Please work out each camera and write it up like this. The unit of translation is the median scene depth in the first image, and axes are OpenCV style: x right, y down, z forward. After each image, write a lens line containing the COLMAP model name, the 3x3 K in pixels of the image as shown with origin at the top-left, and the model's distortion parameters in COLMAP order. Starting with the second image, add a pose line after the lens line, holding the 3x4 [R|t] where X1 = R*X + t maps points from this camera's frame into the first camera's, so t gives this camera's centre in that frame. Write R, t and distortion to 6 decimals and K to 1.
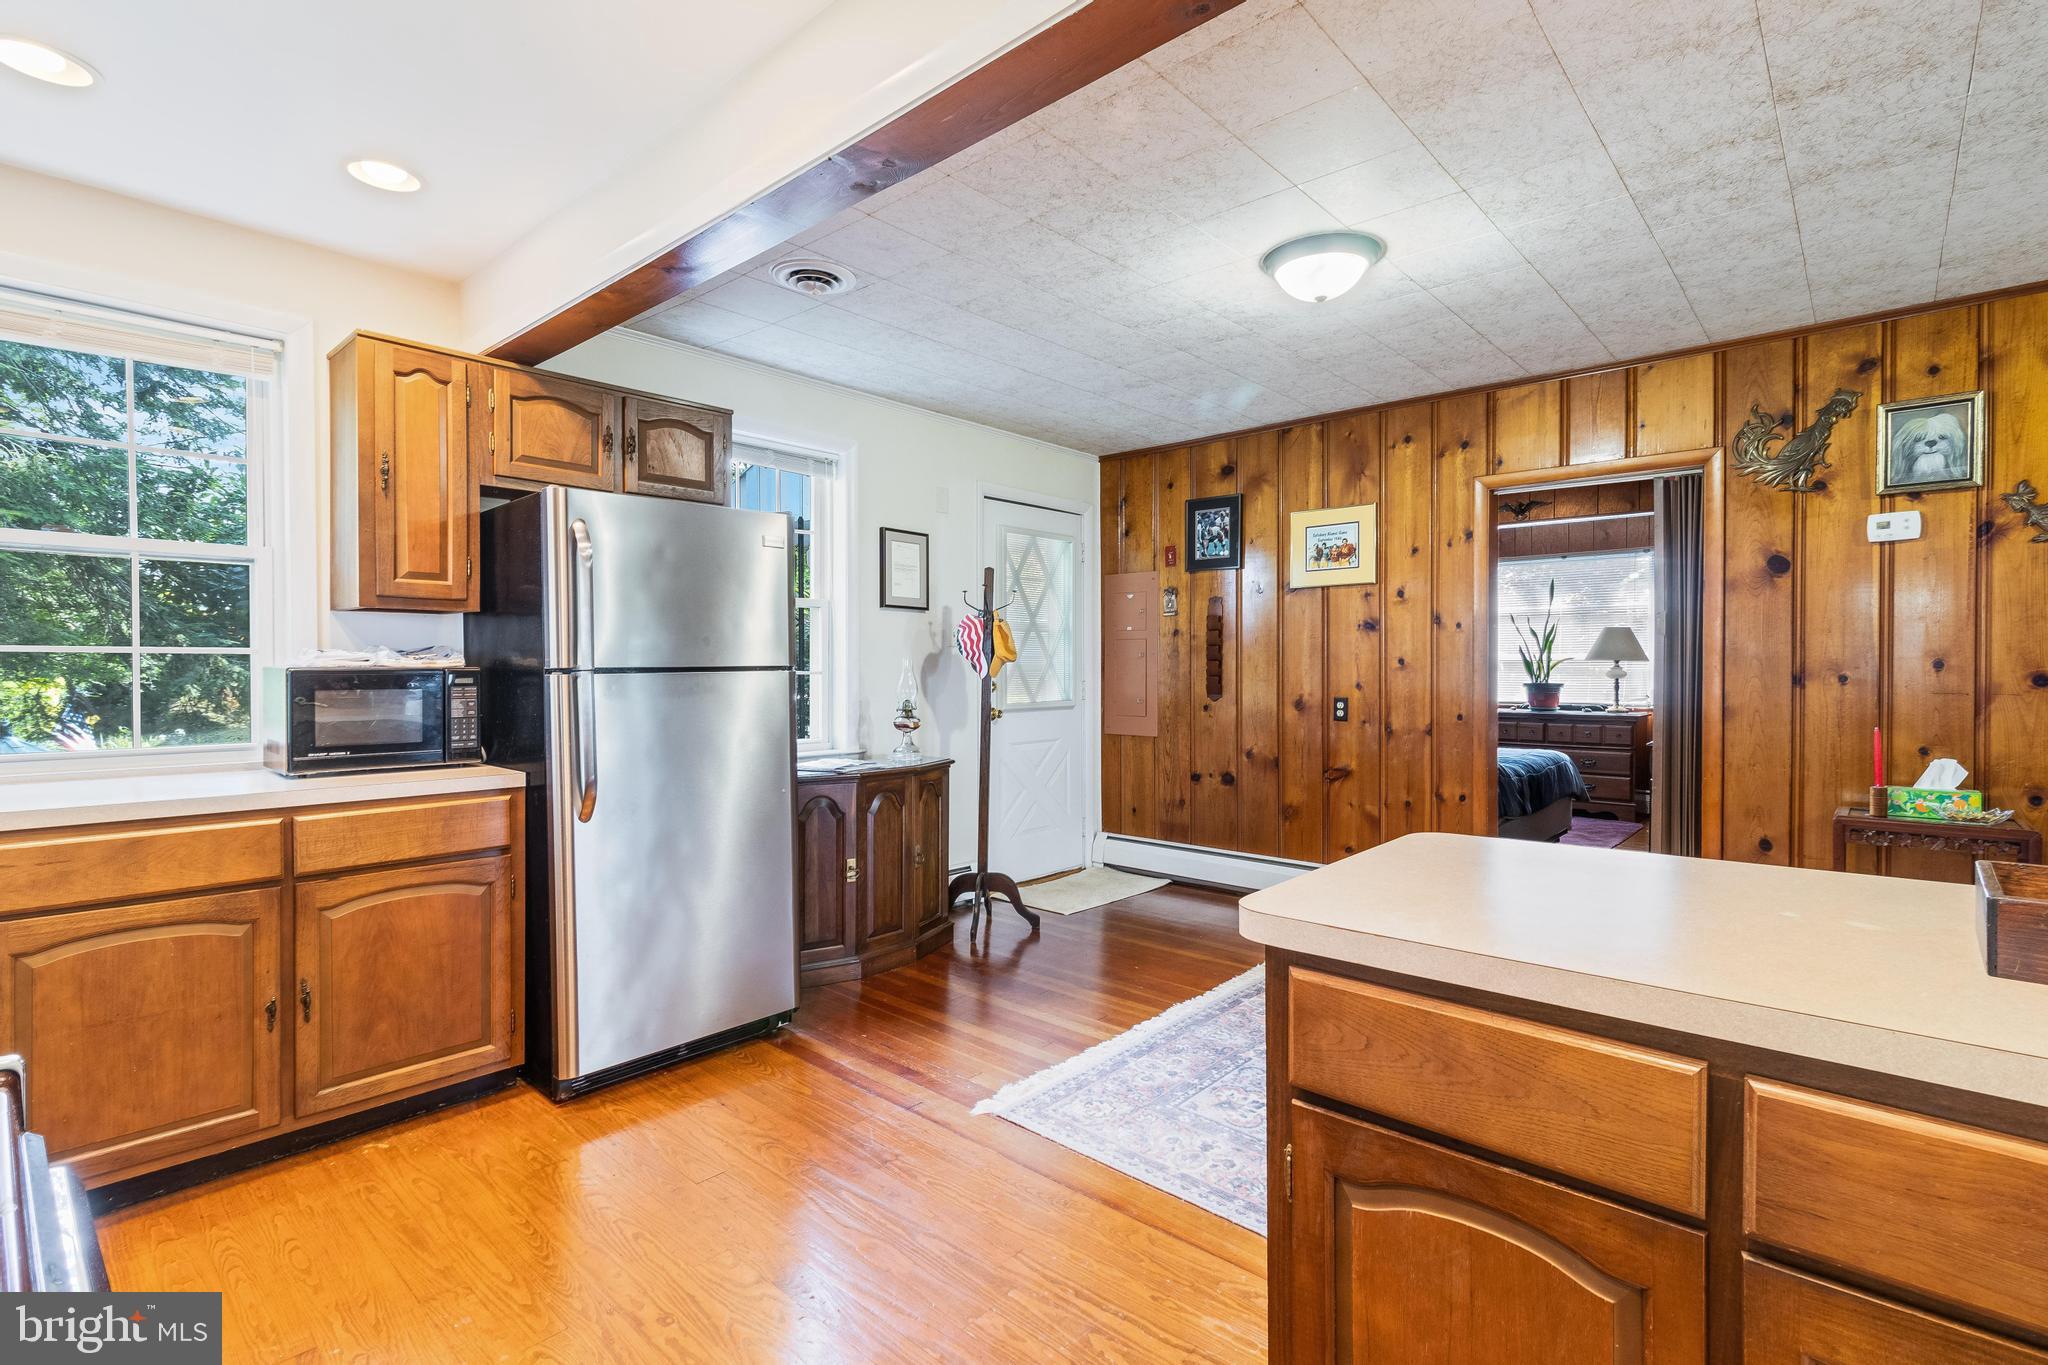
lens RADIAL K [[945.2, 0, 1045.8], [0, 945.2, 678.1], [0, 0, 1]] dist [0.006847, -0.001046]
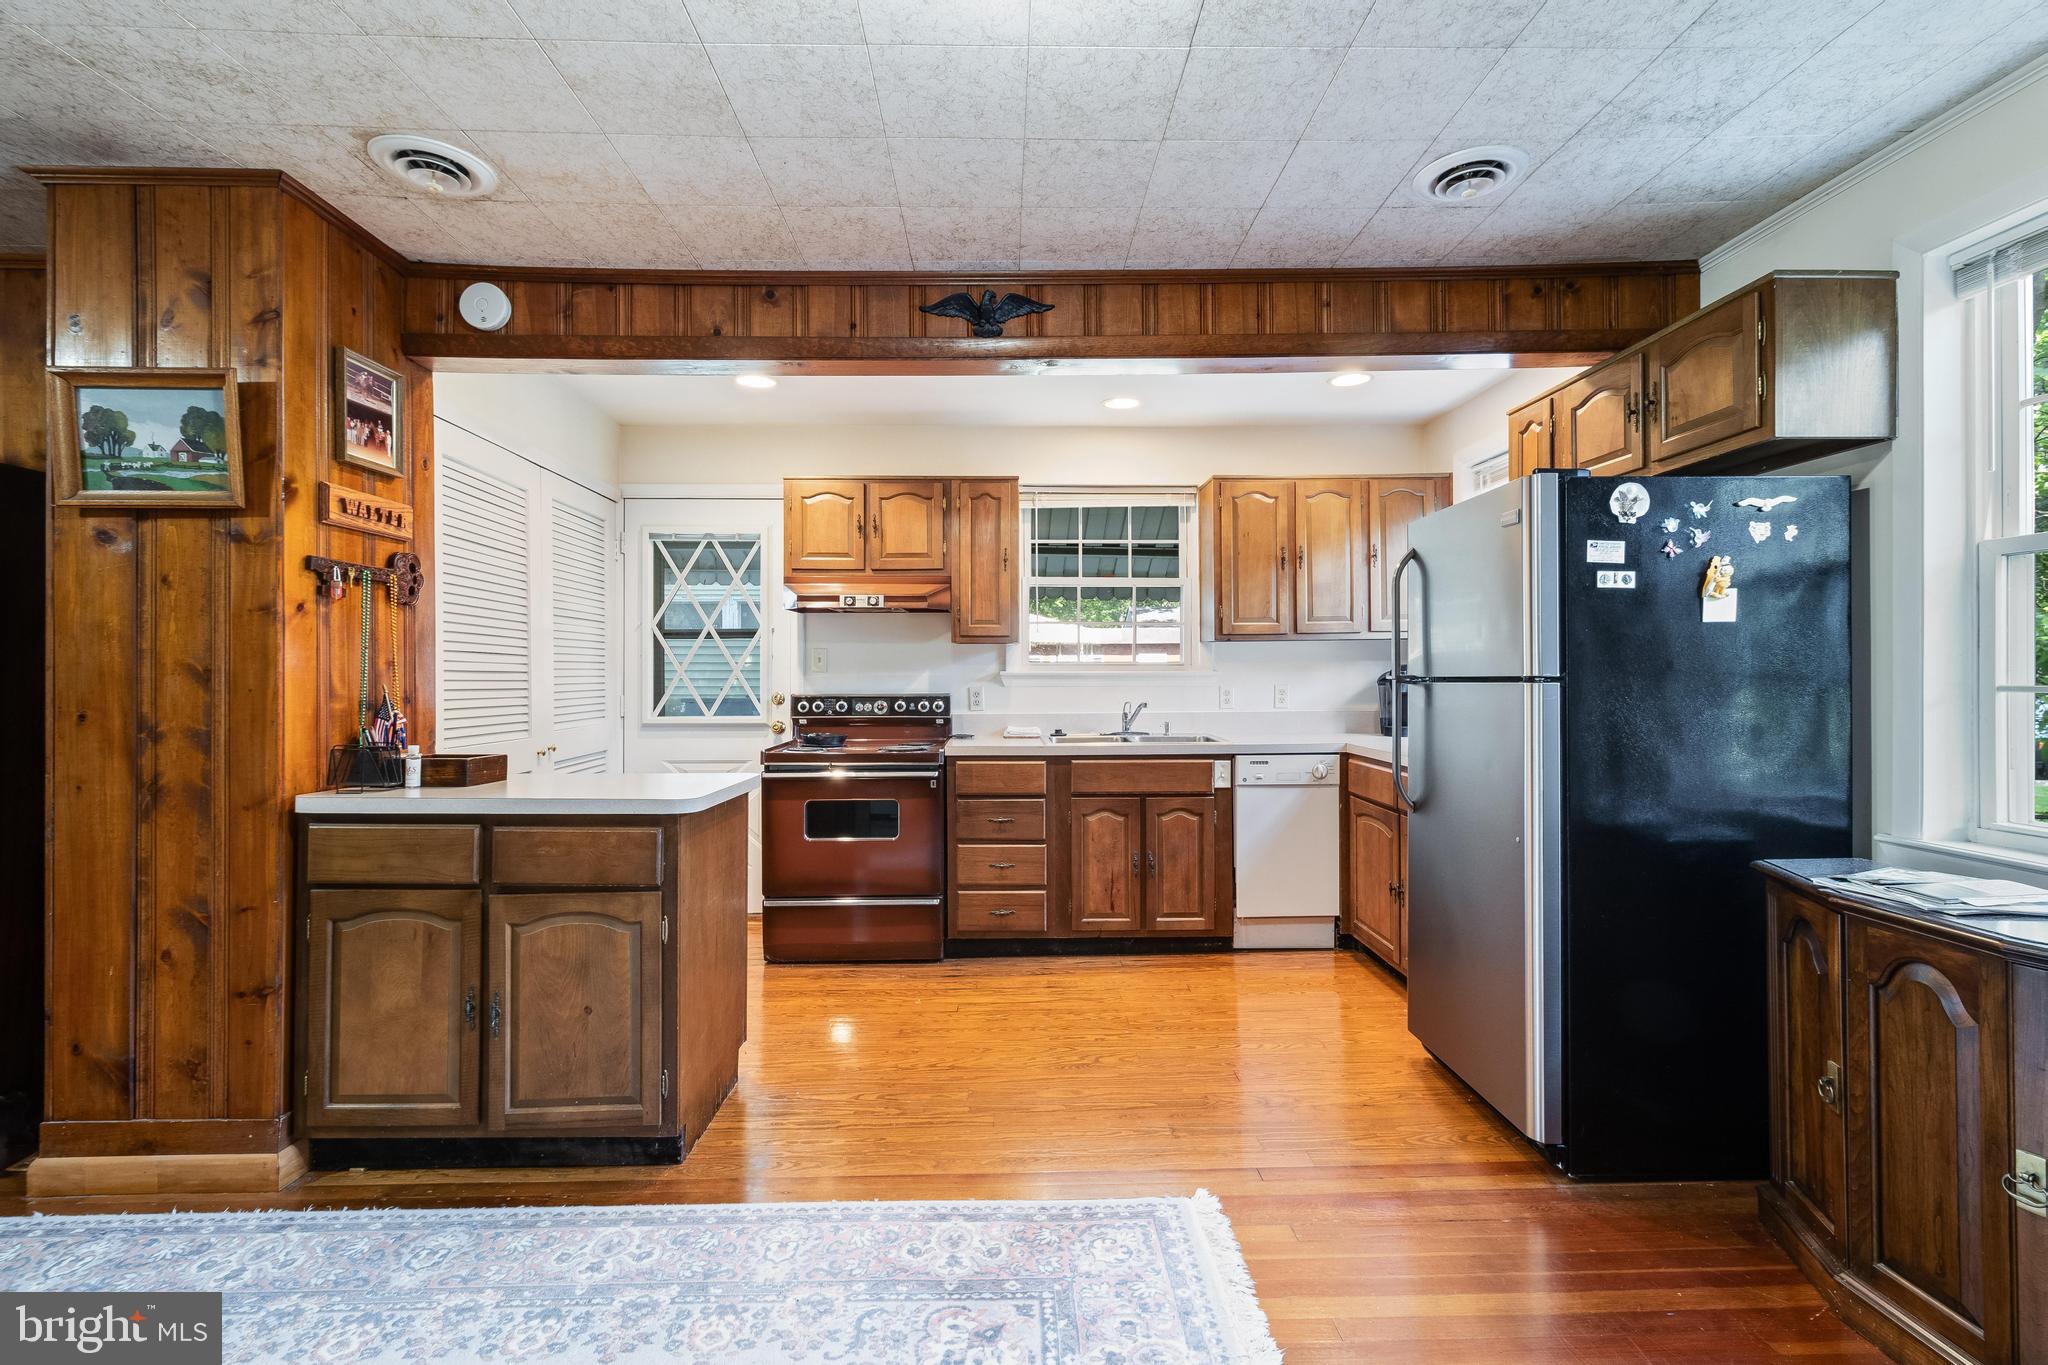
lens RADIAL K [[945.2, 0, 1025.1], [0, 945.2, 667.9], [0, 0, 1]] dist [0.006847, -0.001046]
pose [[-0.734718, -0.000285, -0.678373, 0.399981], [-0.005203, 0.999973, 0.005214, -0.015905], [0.678353, 0.007360, -0.734699, 0.959197]]
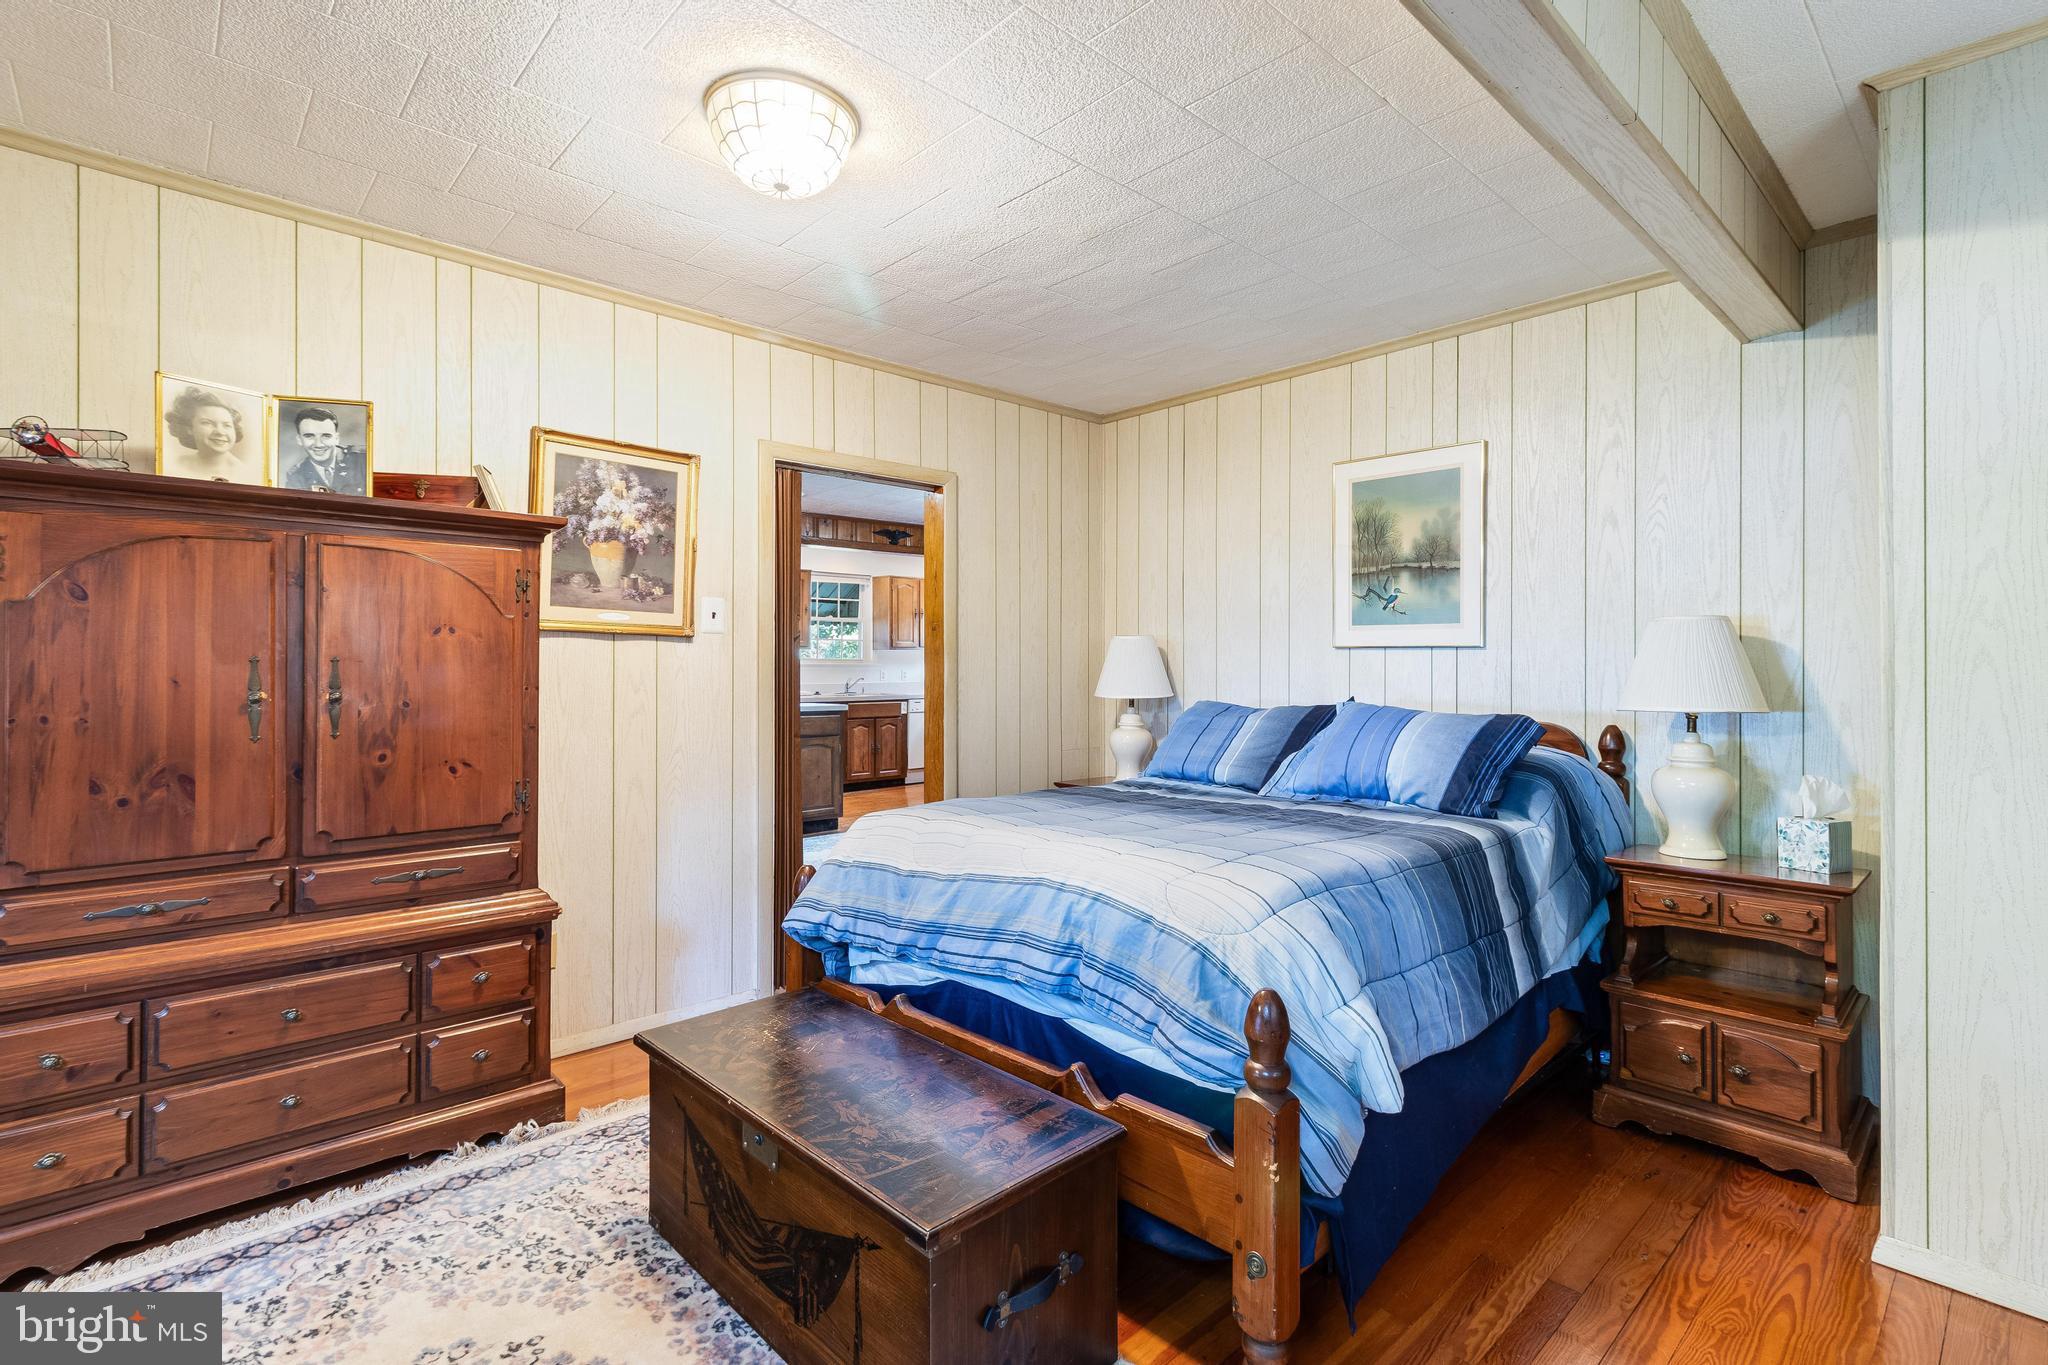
lens RADIAL K [[945.2, 0, 1023.0], [0, 945.2, 662.1], [0, 0, 1]] dist [0.006847, -0.001046]
pose [[-0.105084, -0.002754, -0.994460, 1.843739], [-0.018038, 0.999837, -0.000863, -0.015790], [0.994300, 0.017847, -0.105116, 0.900112]]
